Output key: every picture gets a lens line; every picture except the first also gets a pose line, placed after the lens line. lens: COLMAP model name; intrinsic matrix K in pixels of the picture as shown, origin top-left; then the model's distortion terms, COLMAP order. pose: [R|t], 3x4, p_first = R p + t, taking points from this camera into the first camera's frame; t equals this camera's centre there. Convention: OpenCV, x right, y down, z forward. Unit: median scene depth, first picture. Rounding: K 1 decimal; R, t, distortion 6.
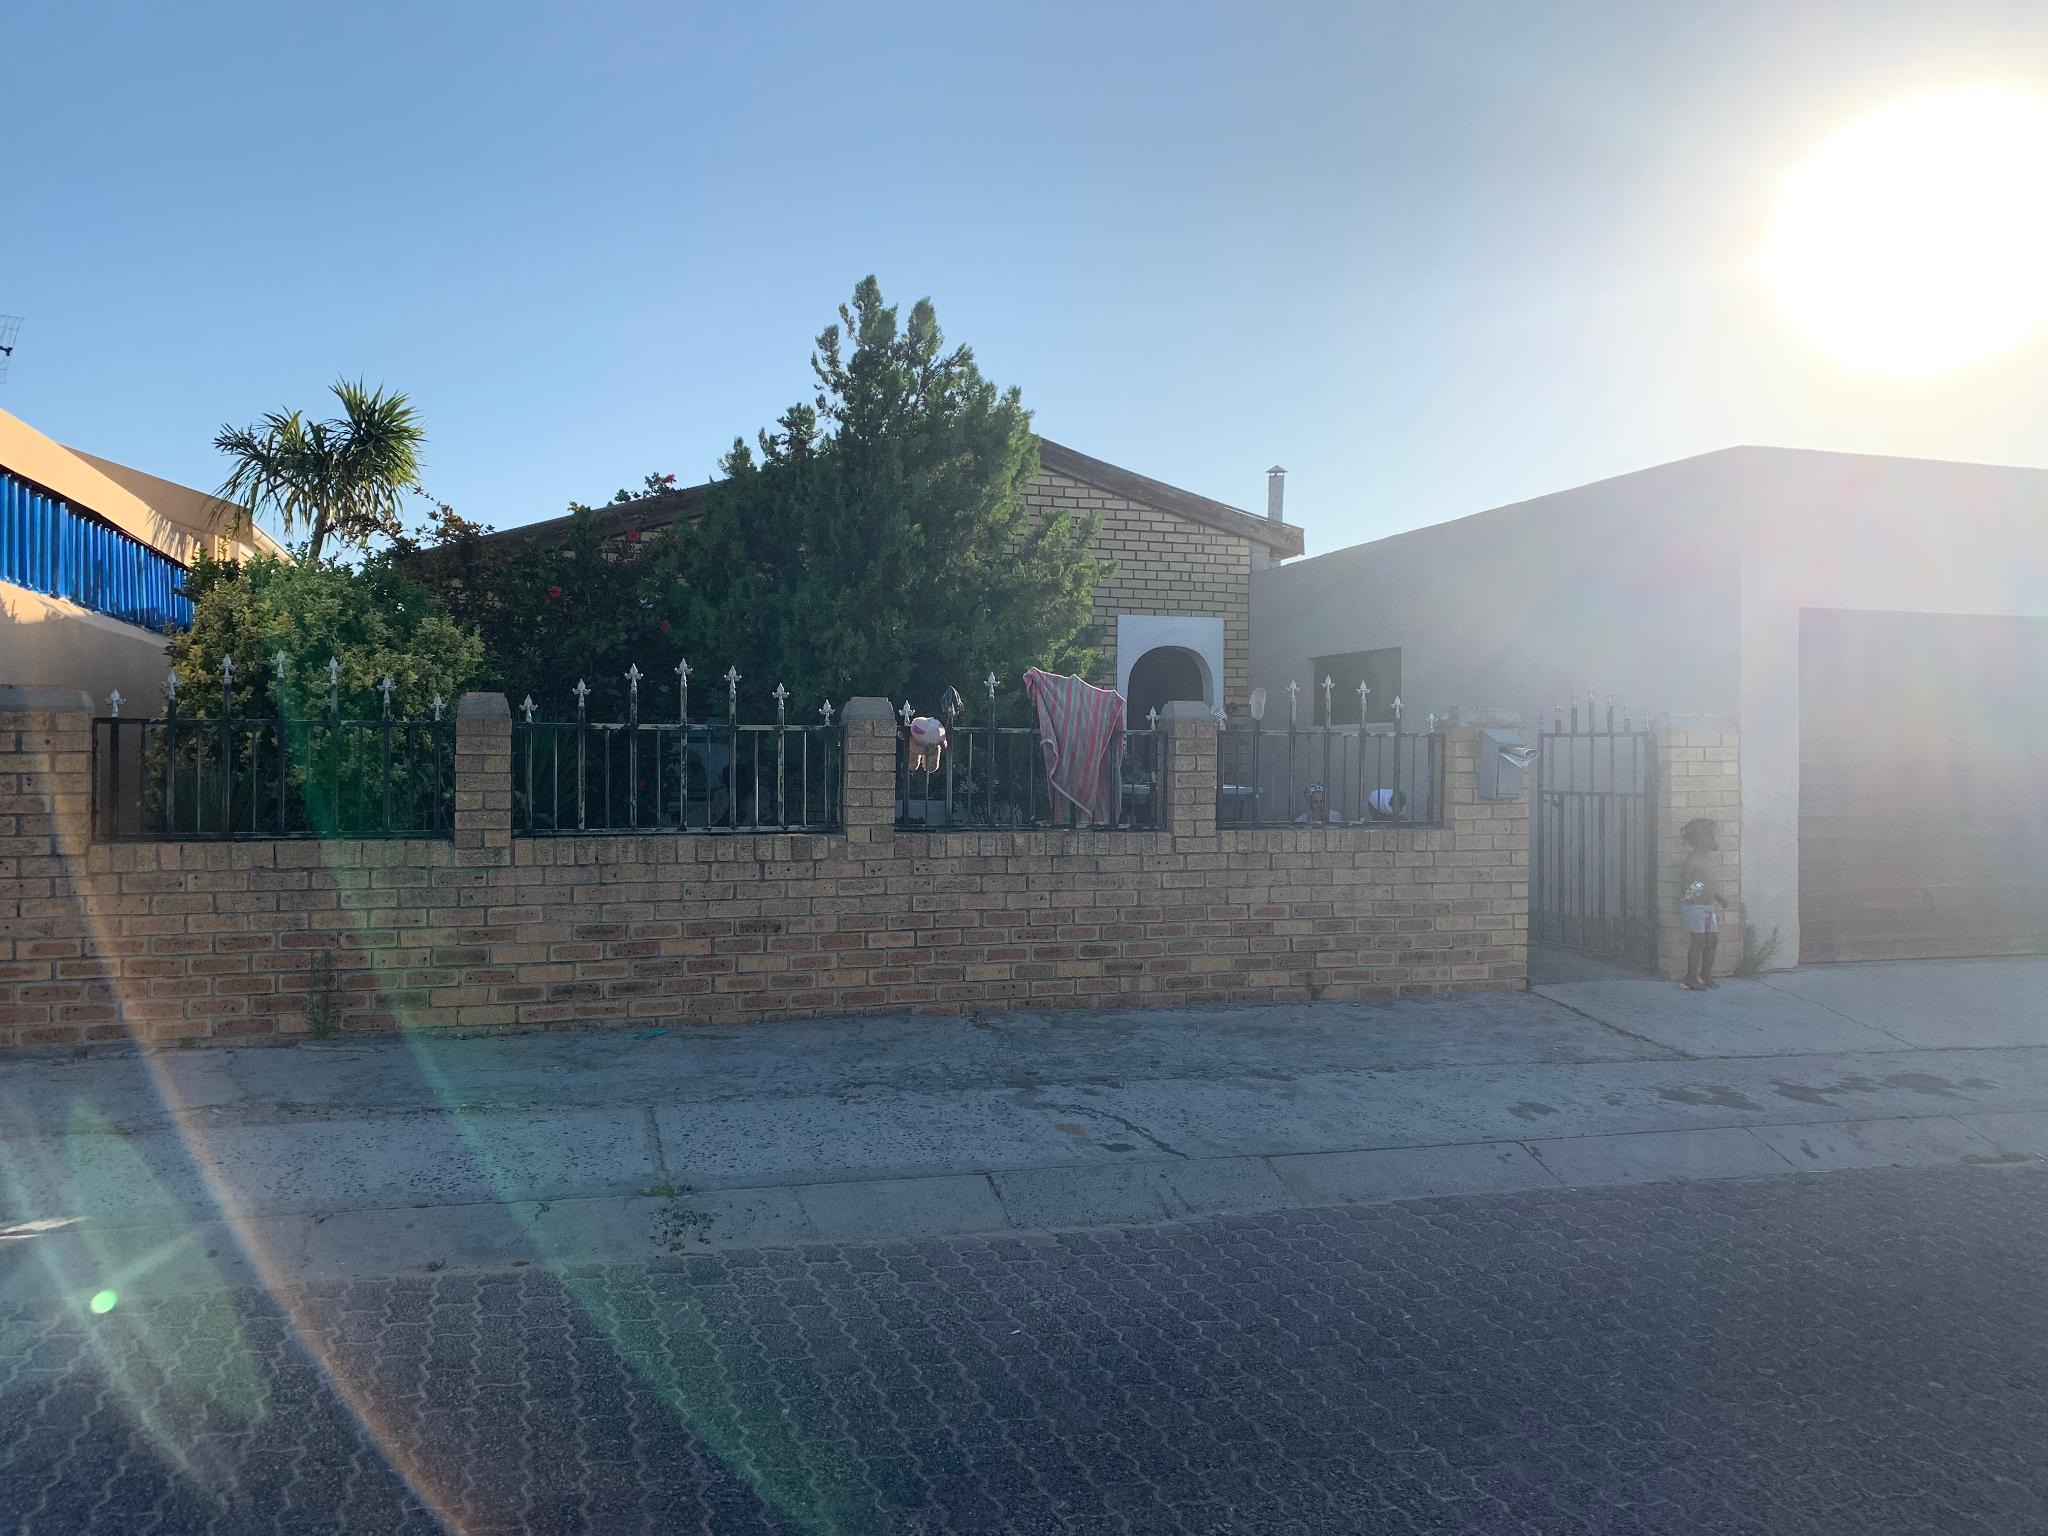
lens RADIAL K [[1595.3, 0, 1054.5], [0, 1595.3, 685.9], [0, 0, 1]] dist [0.046736, -0.069349]
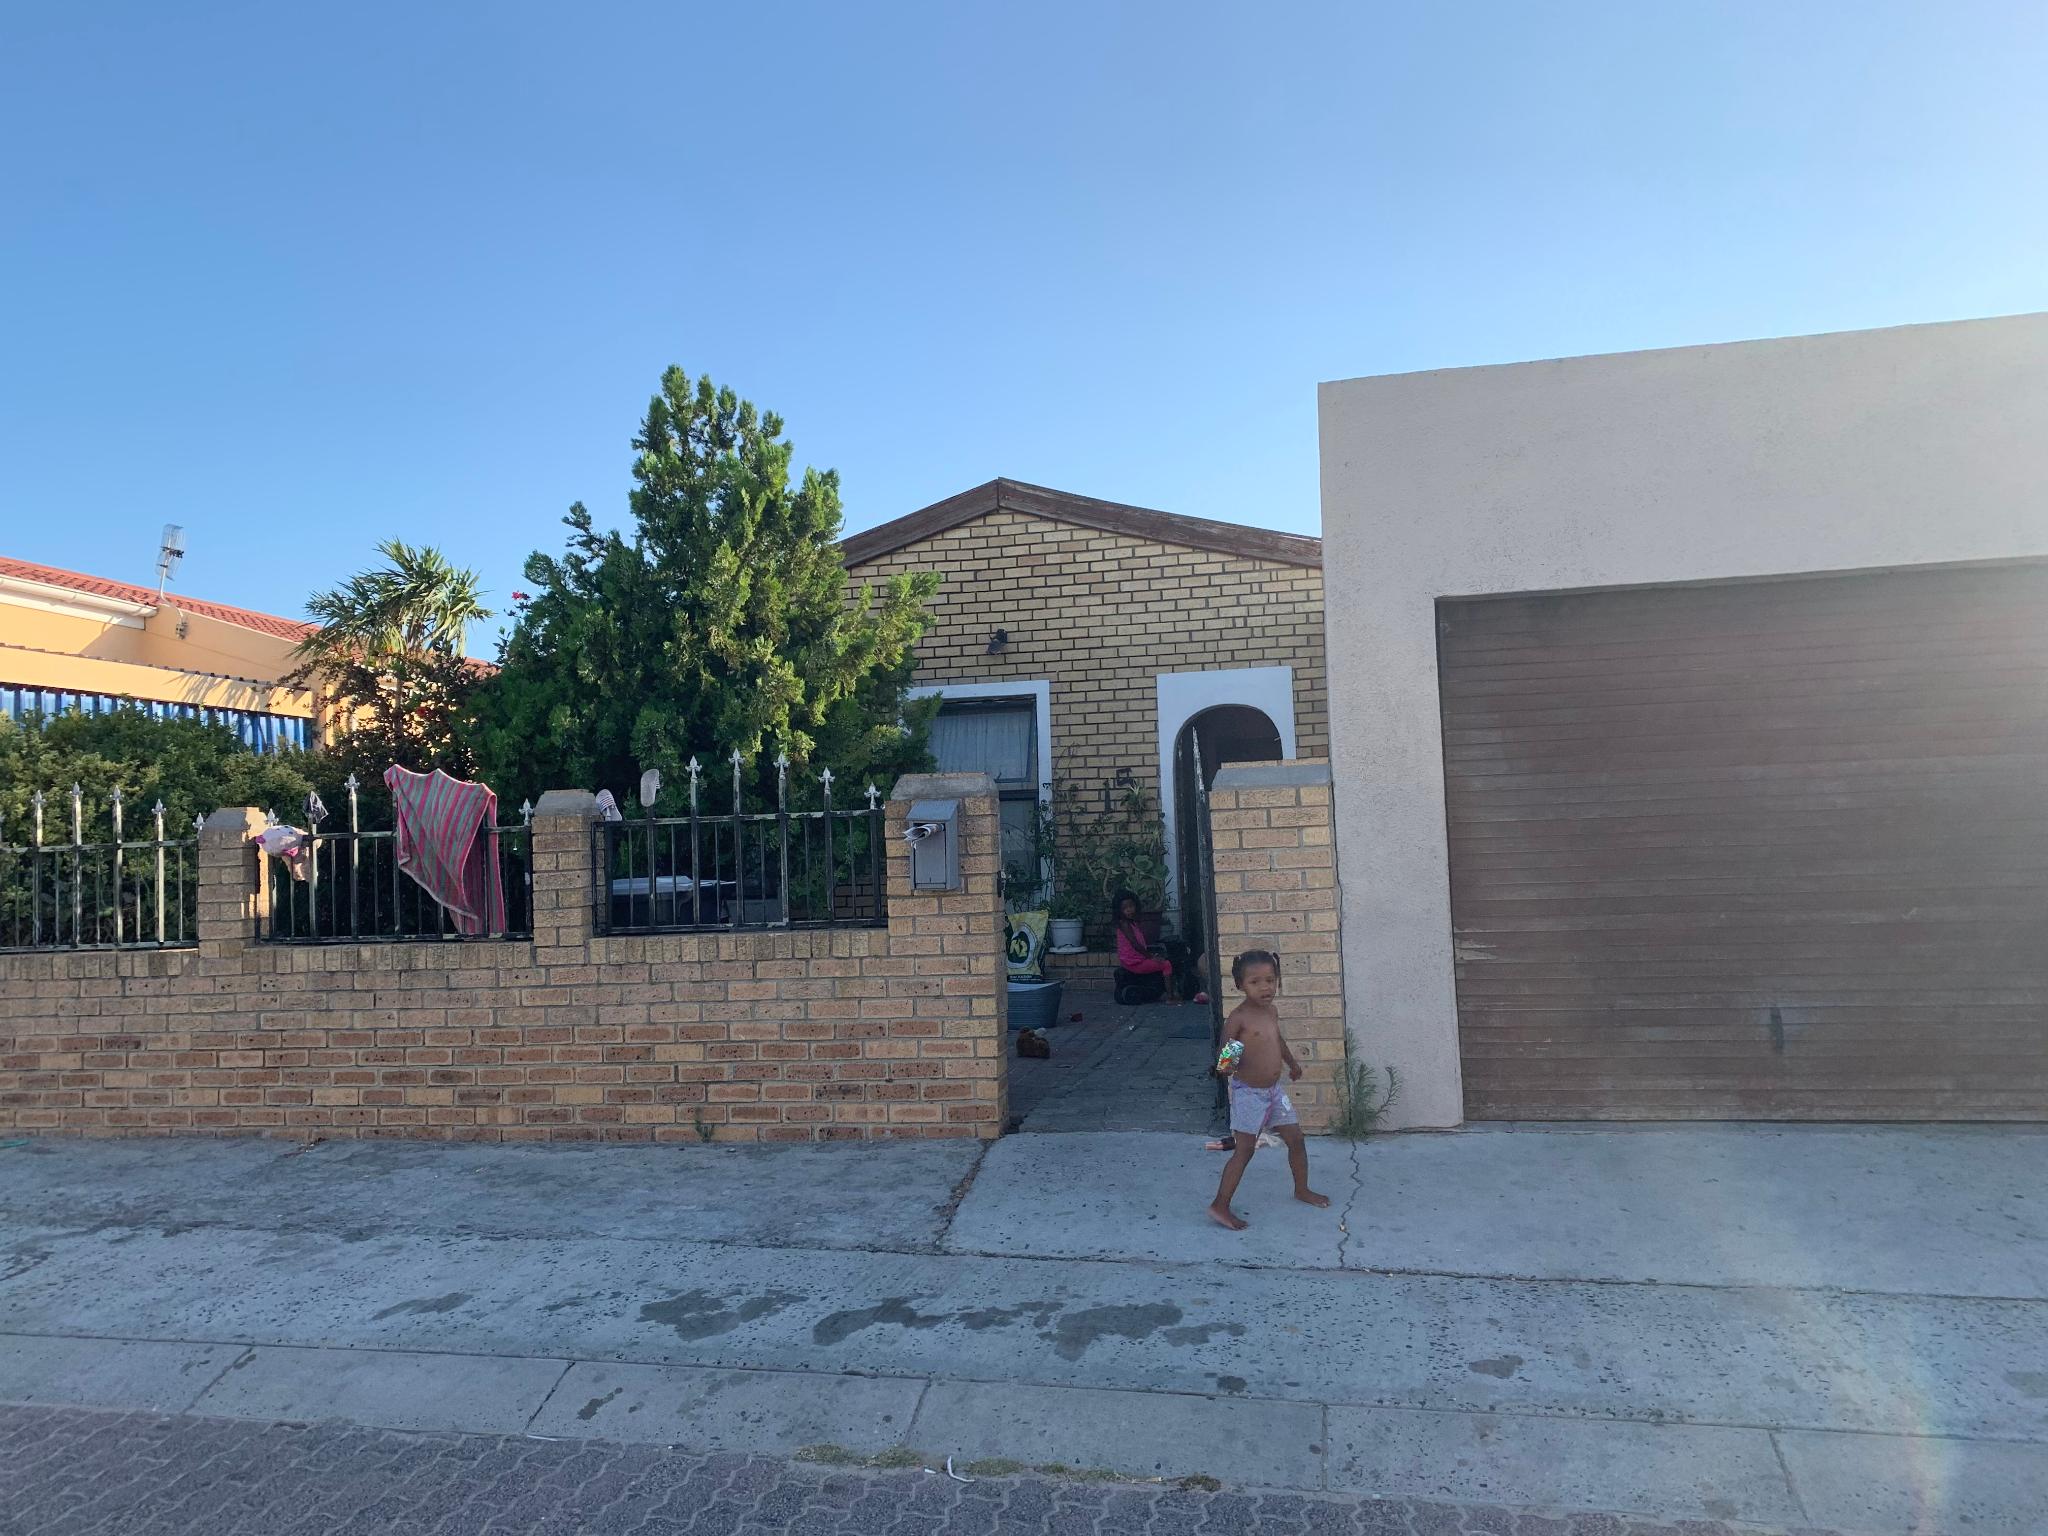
lens RADIAL K [[1595.3, 0, 1234.3], [0, 1595.3, 697.6], [0, 0, 1]] dist [0.046736, -0.069349]
pose [[0.866329, -0.083954, -0.492368, 0.845627], [0.065919, 0.996368, -0.053906, 0.031072], [0.495105, 0.014244, 0.868716, 0.420181]]
